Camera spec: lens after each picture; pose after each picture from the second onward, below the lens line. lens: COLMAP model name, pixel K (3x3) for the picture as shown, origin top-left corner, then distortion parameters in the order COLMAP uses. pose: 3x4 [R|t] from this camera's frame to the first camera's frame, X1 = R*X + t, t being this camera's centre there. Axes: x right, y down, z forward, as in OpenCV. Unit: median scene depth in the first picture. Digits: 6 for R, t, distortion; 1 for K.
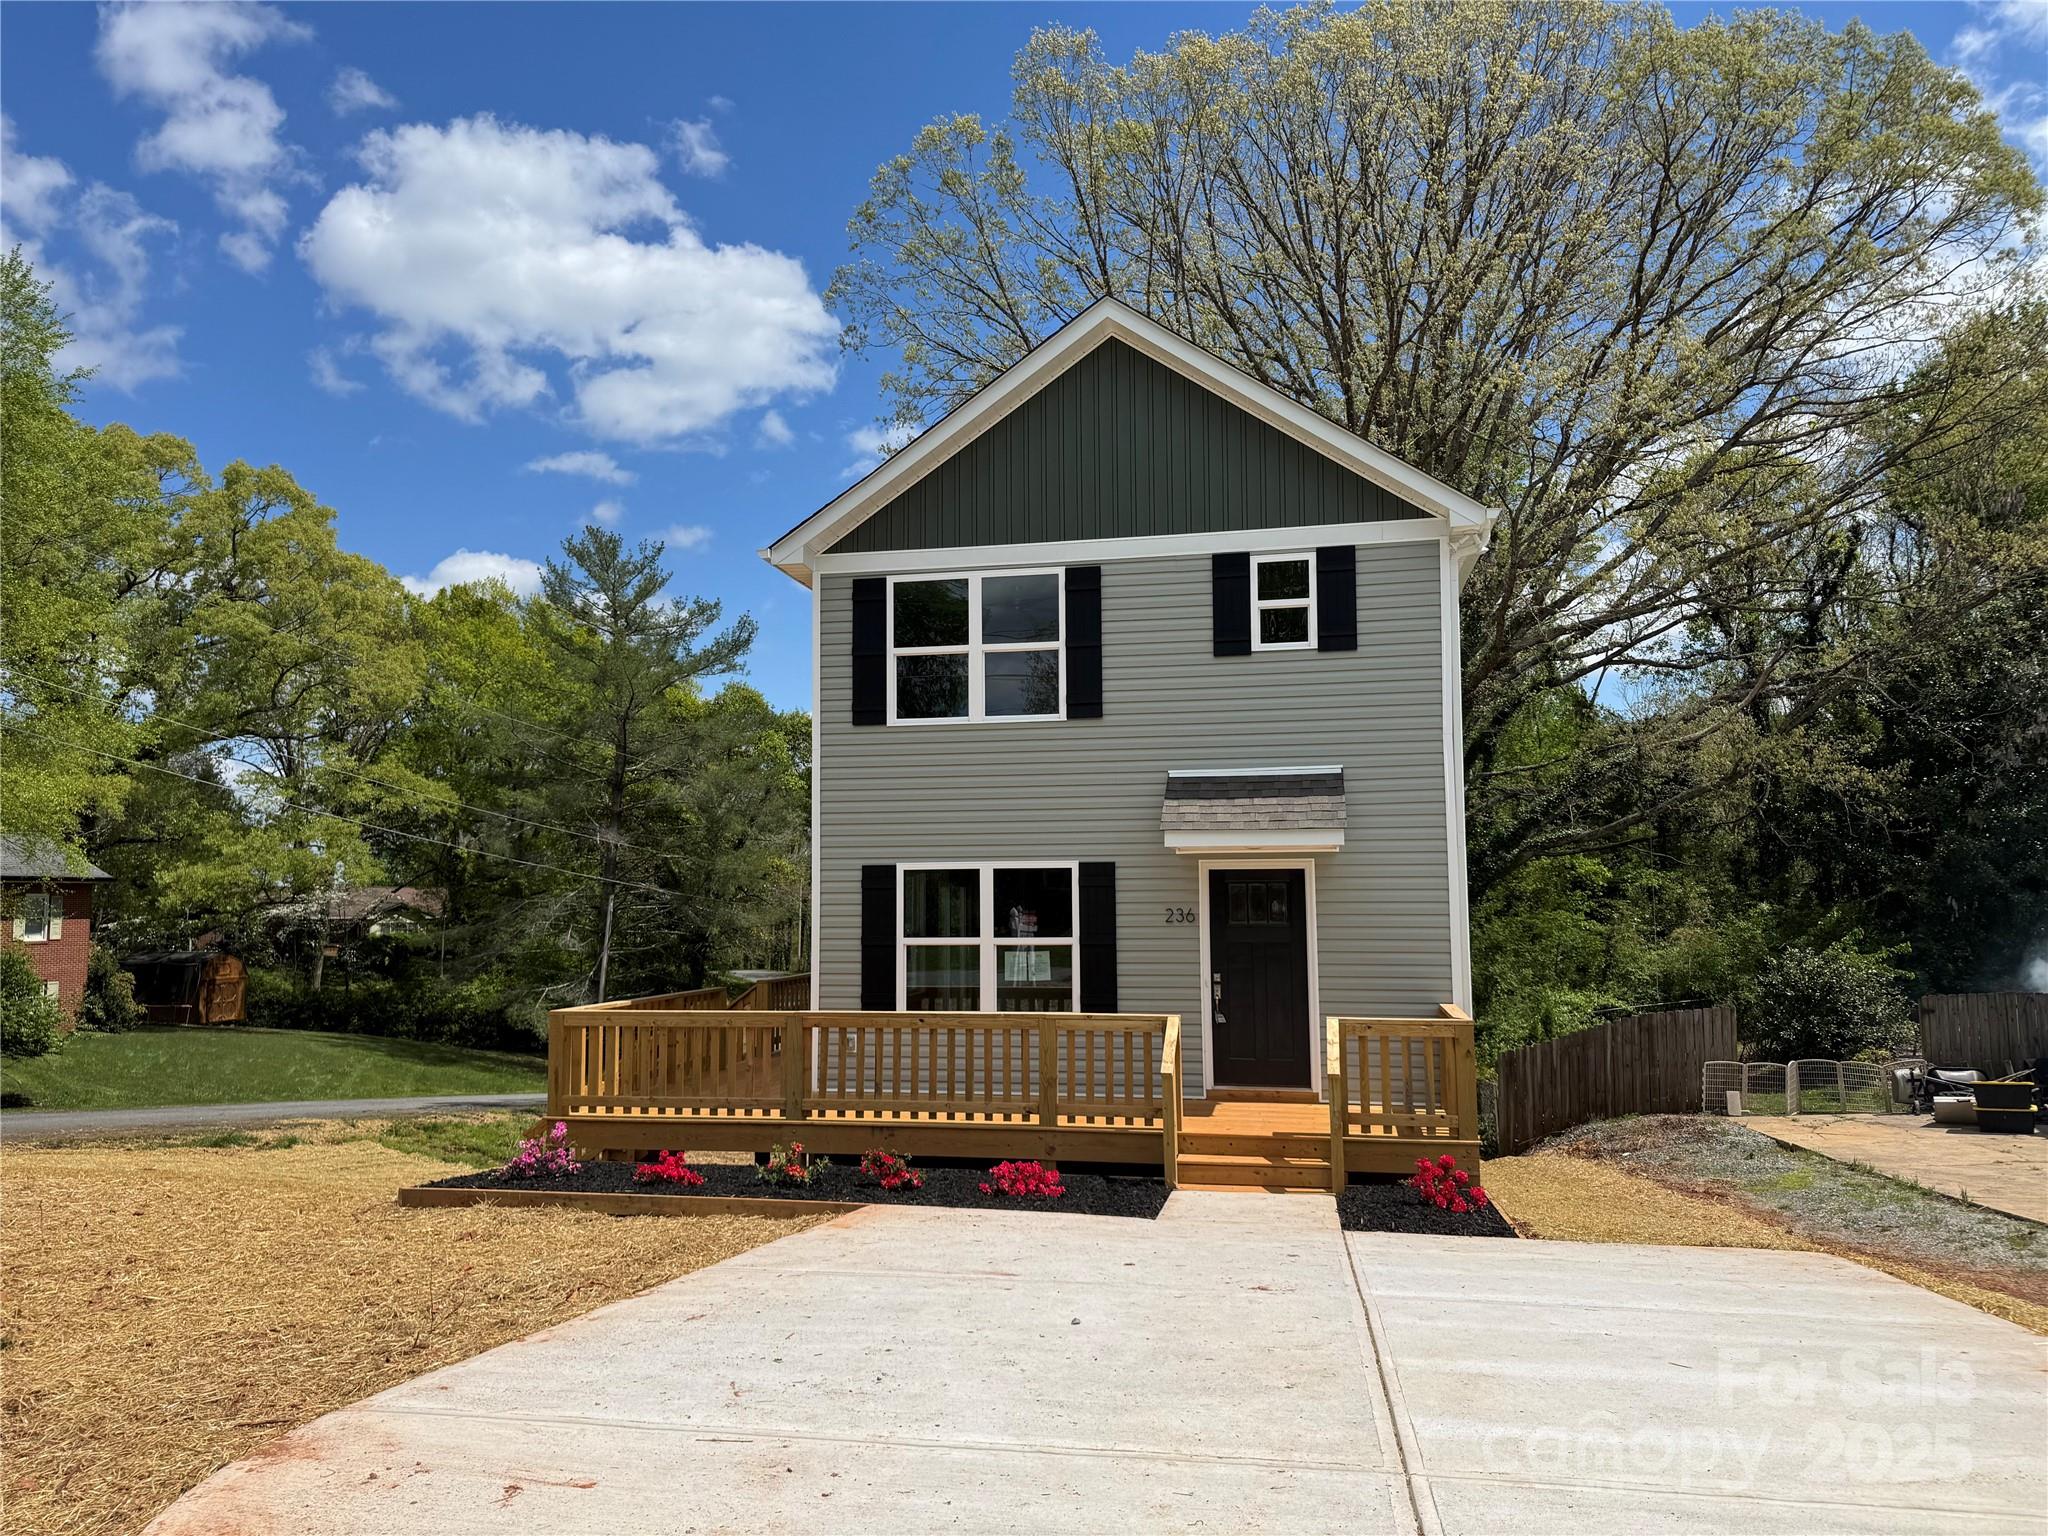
lens RADIAL K [[1440.7, 0, 1018.6], [0, 1440.7, 774.5], [0, 0, 1]] dist [0.049822, -0.013405]
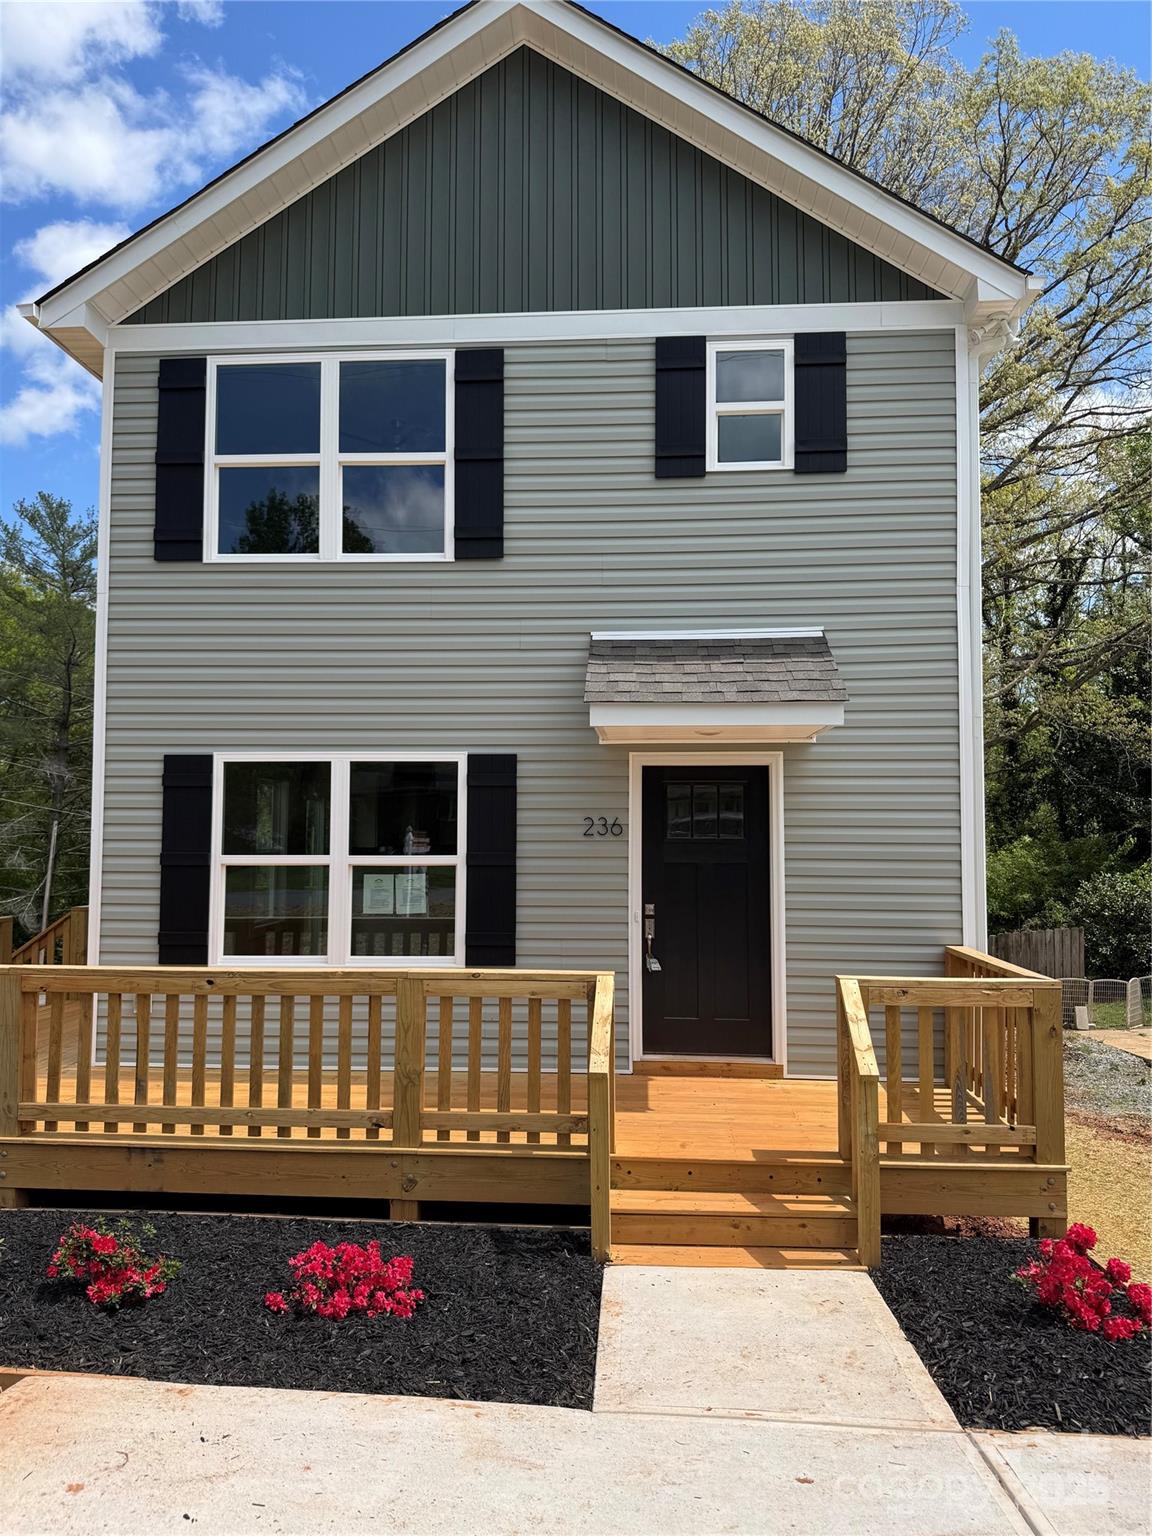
lens RADIAL K [[1080.5, 0, 573.2], [0, 1080.5, 772.9], [0, 0, 1]] dist [0.049822, -0.013405]
pose [[0.991607, 0.016728, 0.128198, 0.024913], [-0.020470, 0.999400, 0.027930, 0.054525], [-0.127654, -0.030320, 0.991355, 0.447764]]
